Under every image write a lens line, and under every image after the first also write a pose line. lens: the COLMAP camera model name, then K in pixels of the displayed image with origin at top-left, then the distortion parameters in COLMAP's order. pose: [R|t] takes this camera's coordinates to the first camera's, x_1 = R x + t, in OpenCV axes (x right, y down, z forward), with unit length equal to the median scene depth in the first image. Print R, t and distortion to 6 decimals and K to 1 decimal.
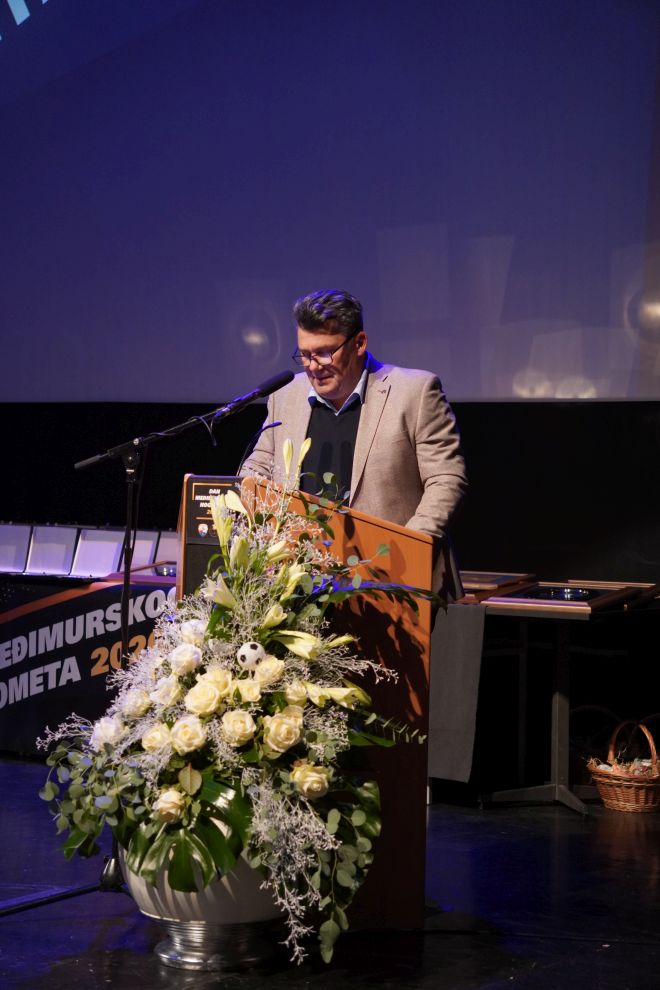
lens RADIAL K [[2022.1, 0, 302.2], [0, 2022.1, 493.7], [0, 0, 1]] dist [0.648639, 0.000000]
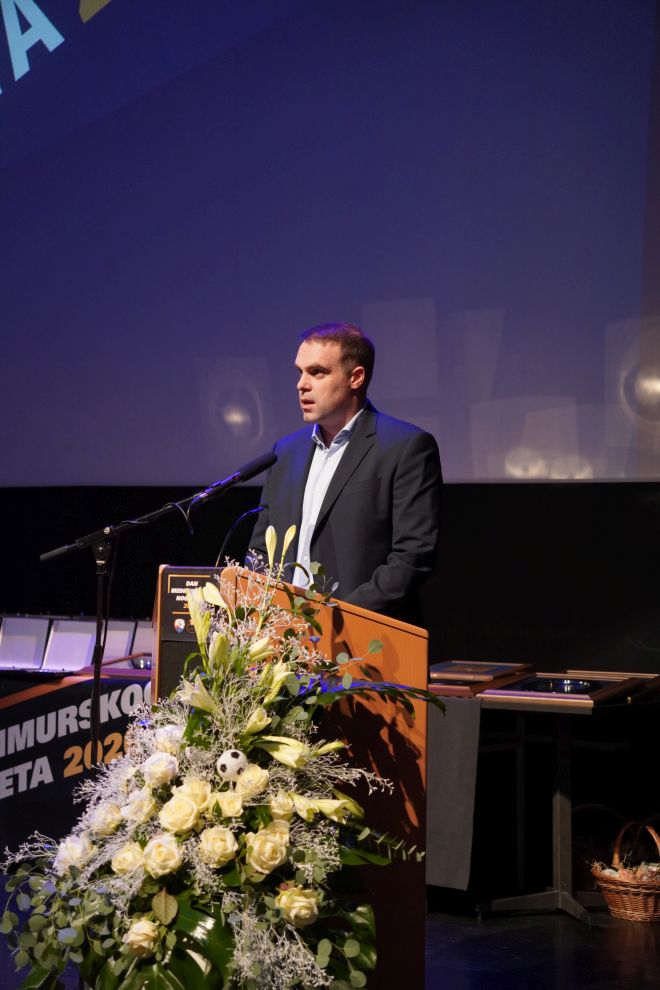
lens RADIAL K [[2022.1, 0, 309.4], [0, 2022.1, 509.1], [0, 0, 1]] dist [0.648639, 0.000000]
pose [[0.999897, -0.008063, 0.011901, -0.000441], [0.008435, 0.999465, -0.031598, -0.005402], [-0.011640, 0.031695, 0.999430, 0.073864]]
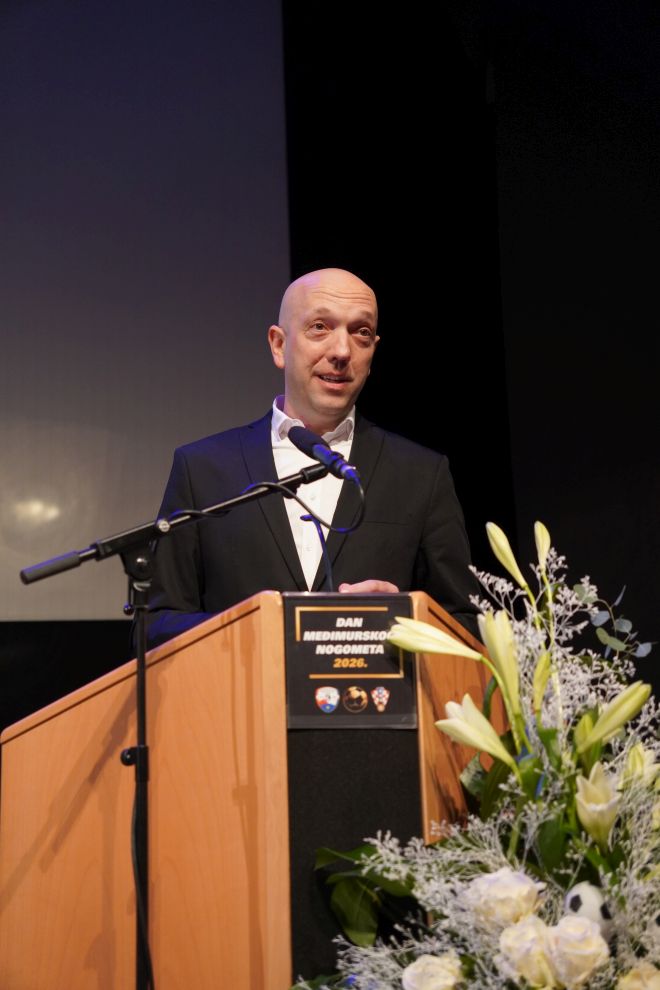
lens RADIAL K [[2022.1, 0, 325.6], [0, 2022.1, 497.8], [0, 0, 1]] dist [0.648639, 0.000000]
pose [[0.686123, 0.080453, 0.723023, -0.426977], [0.048574, 0.986582, -0.155875, 0.048179], [-0.725862, 0.142070, 0.673008, 0.663105]]
